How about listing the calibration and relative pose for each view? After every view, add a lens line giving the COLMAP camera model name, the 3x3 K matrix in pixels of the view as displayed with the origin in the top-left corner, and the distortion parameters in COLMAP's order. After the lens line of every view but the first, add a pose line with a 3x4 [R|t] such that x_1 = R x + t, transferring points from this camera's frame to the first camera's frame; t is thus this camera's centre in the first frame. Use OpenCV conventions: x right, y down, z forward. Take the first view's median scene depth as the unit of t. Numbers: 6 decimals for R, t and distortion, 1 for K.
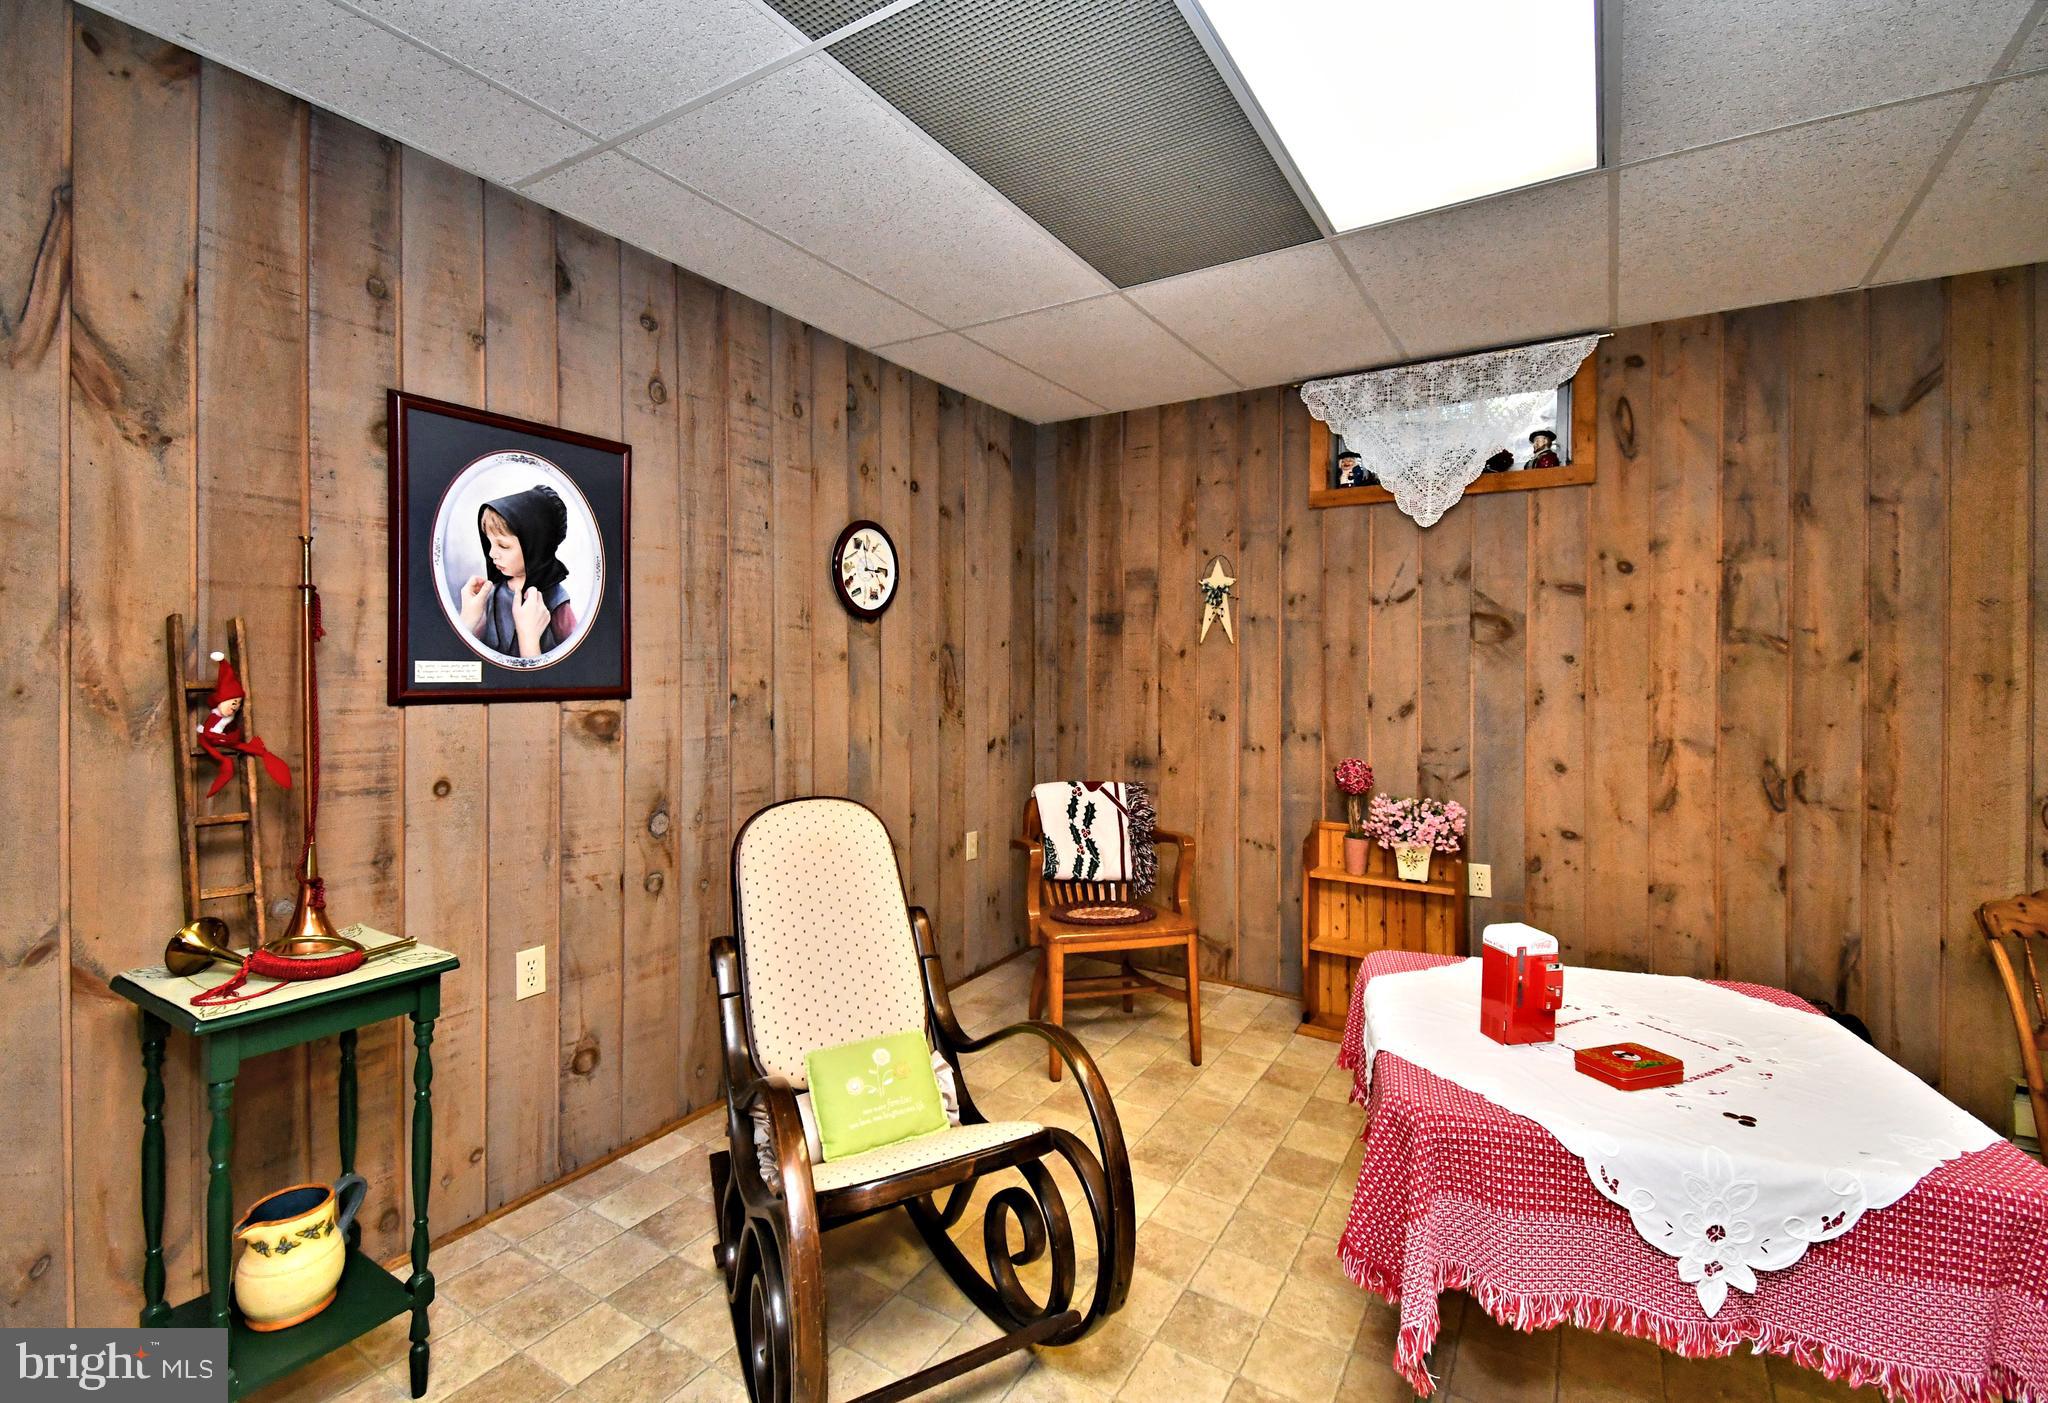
lens RADIAL K [[873.0, 0, 1025.3], [0, 873.0, 682.1], [0, 0, 1]] dist [0.012797, -0.008297]
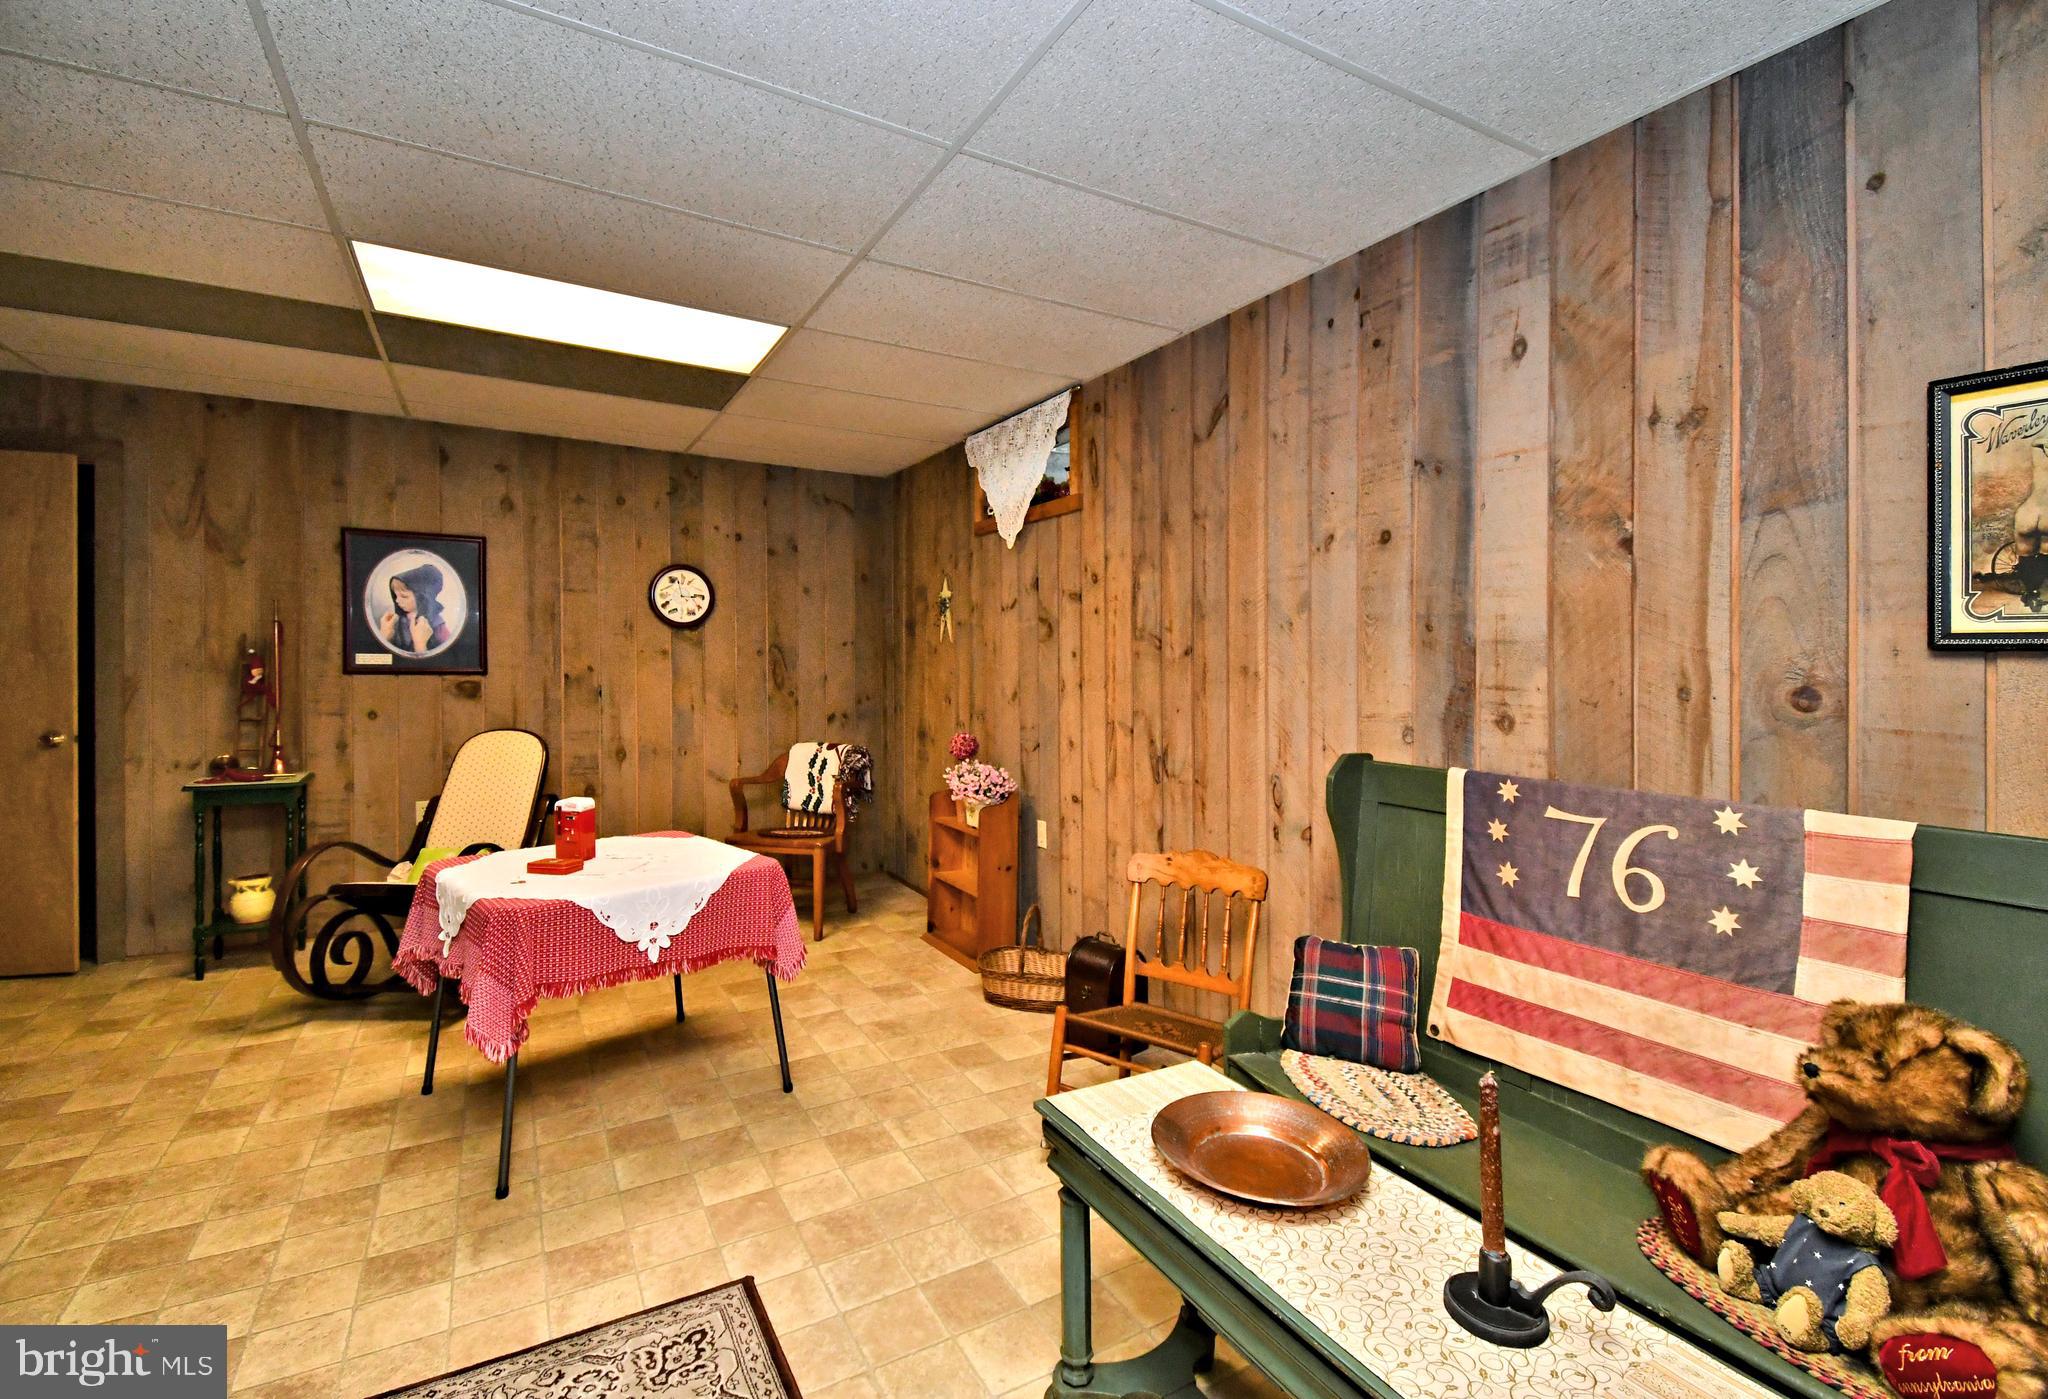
lens RADIAL K [[873.0, 0, 1058.0], [0, 873.0, 682.4], [0, 0, 1]] dist [0.012797, -0.008297]
pose [[0.897203, 0.013983, -0.441398, 1.252663], [-0.014704, 0.999890, 0.001787, 0.012188], [0.441374, 0.004887, 0.897310, -0.107781]]
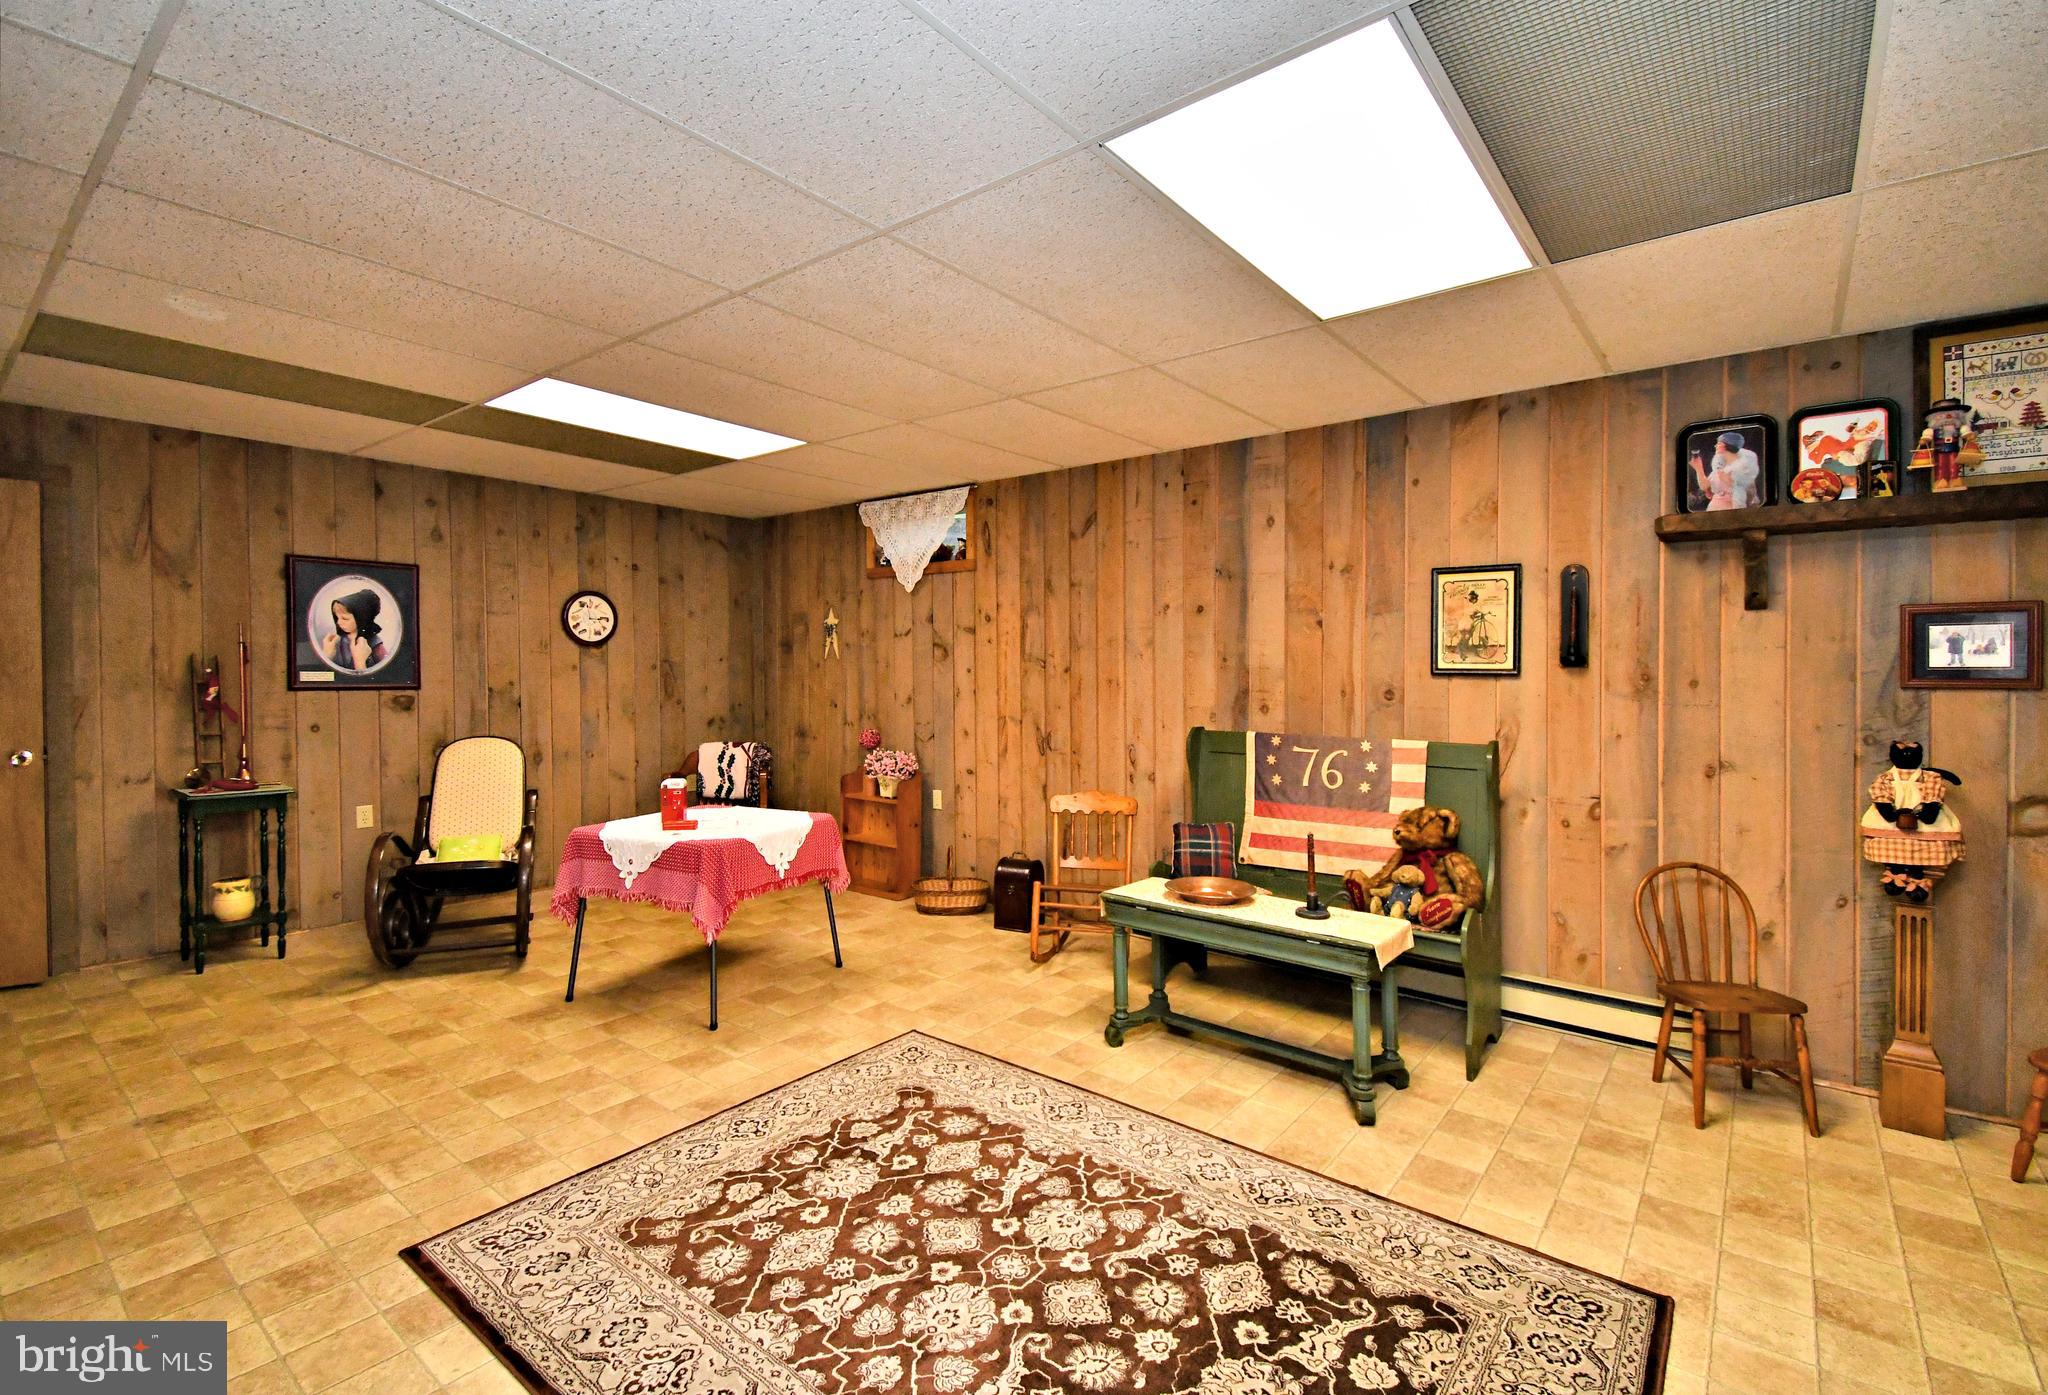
lens RADIAL K [[873.0, 0, 1050.8], [0, 873.0, 697.3], [0, 0, 1]] dist [0.012797, -0.008297]
pose [[0.995799, 0.004803, -0.091442, 1.037645], [-0.003656, 0.999913, 0.012712, 0.005071], [0.091495, -0.012325, 0.995729, -0.779673]]
